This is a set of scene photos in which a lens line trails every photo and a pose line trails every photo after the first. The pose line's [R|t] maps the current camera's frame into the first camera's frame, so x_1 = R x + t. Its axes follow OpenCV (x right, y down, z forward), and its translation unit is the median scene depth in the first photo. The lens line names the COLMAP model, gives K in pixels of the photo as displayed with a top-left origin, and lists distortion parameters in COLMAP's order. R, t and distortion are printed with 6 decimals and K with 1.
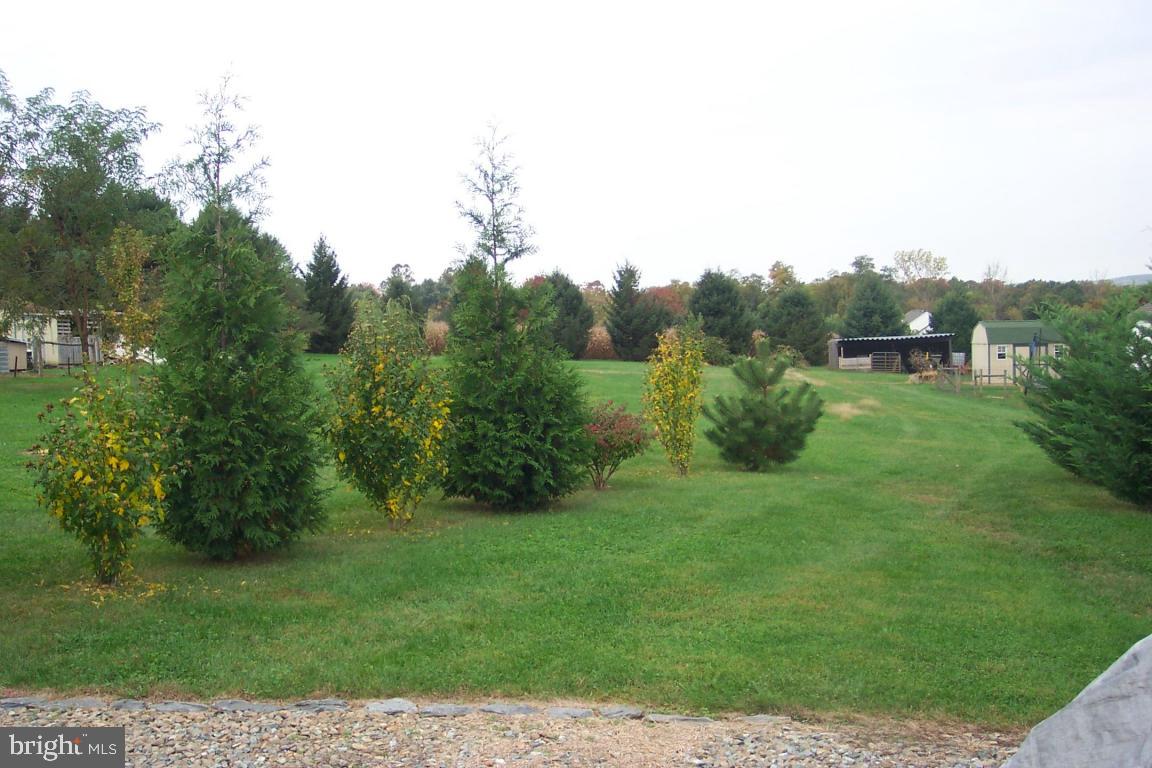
lens RADIAL K [[1248.2, 0, 561.5], [0, 1248.2, 384.2], [0, 0, 1]] dist [-0.156279, 0.270279]
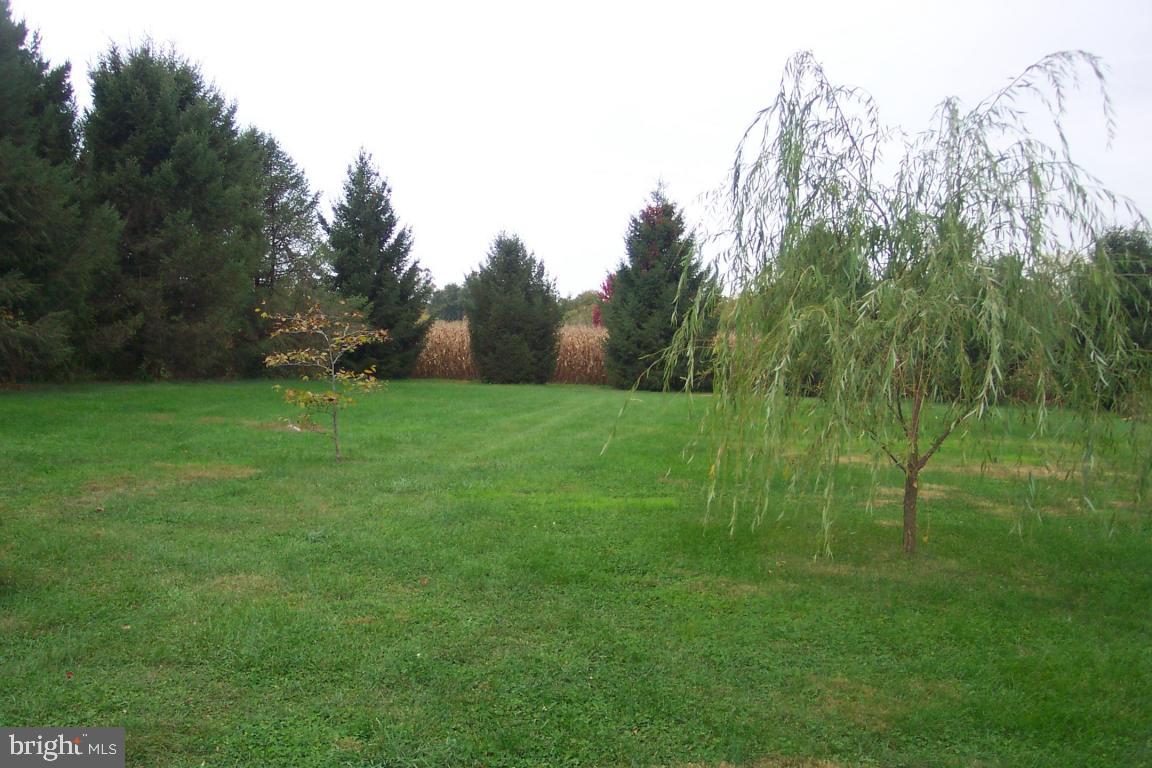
lens RADIAL K [[1248.2, 0, 561.5], [0, 1248.2, 384.2], [0, 0, 1]] dist [-0.156279, 0.270279]
pose [[0.999869, 0.015724, -0.003955, -0.106621], [-0.015767, 0.999813, -0.011179, -0.017692], [0.003778, 0.011240, 0.999930, 0.481978]]
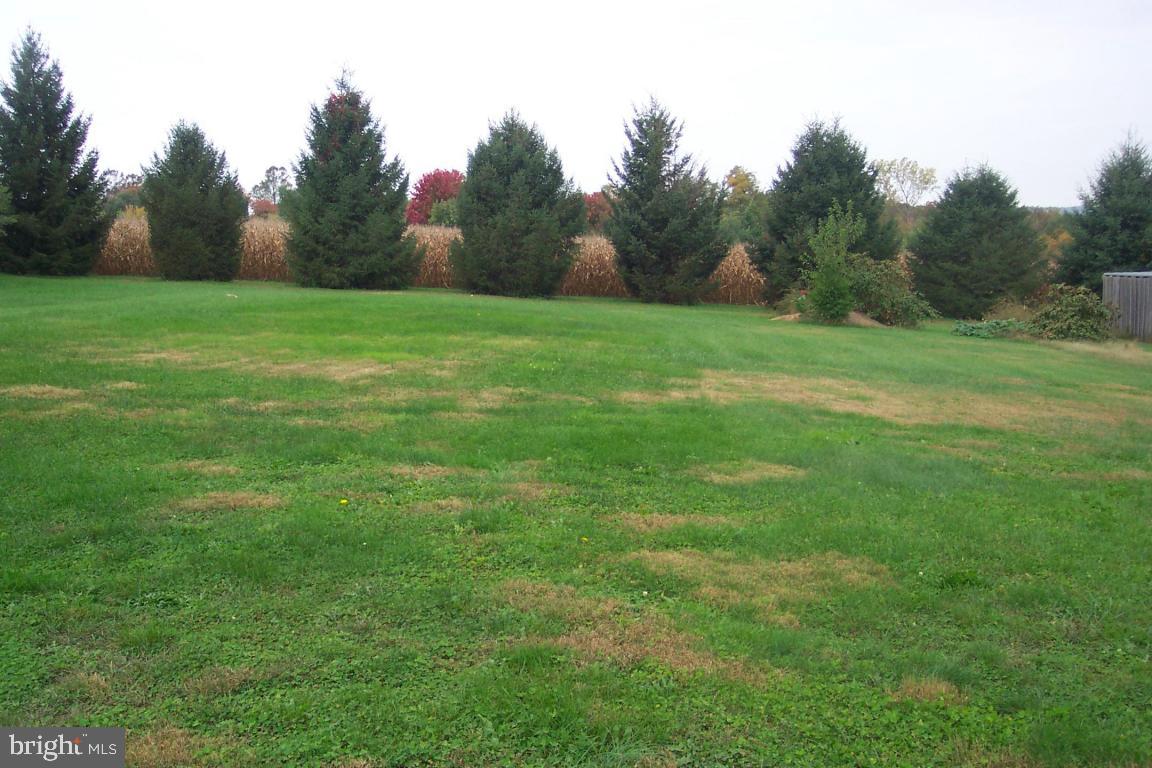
lens RADIAL K [[1248.2, 0, 561.5], [0, 1248.2, 384.2], [0, 0, 1]] dist [-0.156279, 0.270279]
pose [[0.995660, 0.015955, 0.091689, -0.027390], [-0.021944, 0.997664, 0.064691, -0.017208], [-0.090443, -0.066423, 0.993684, 0.496764]]
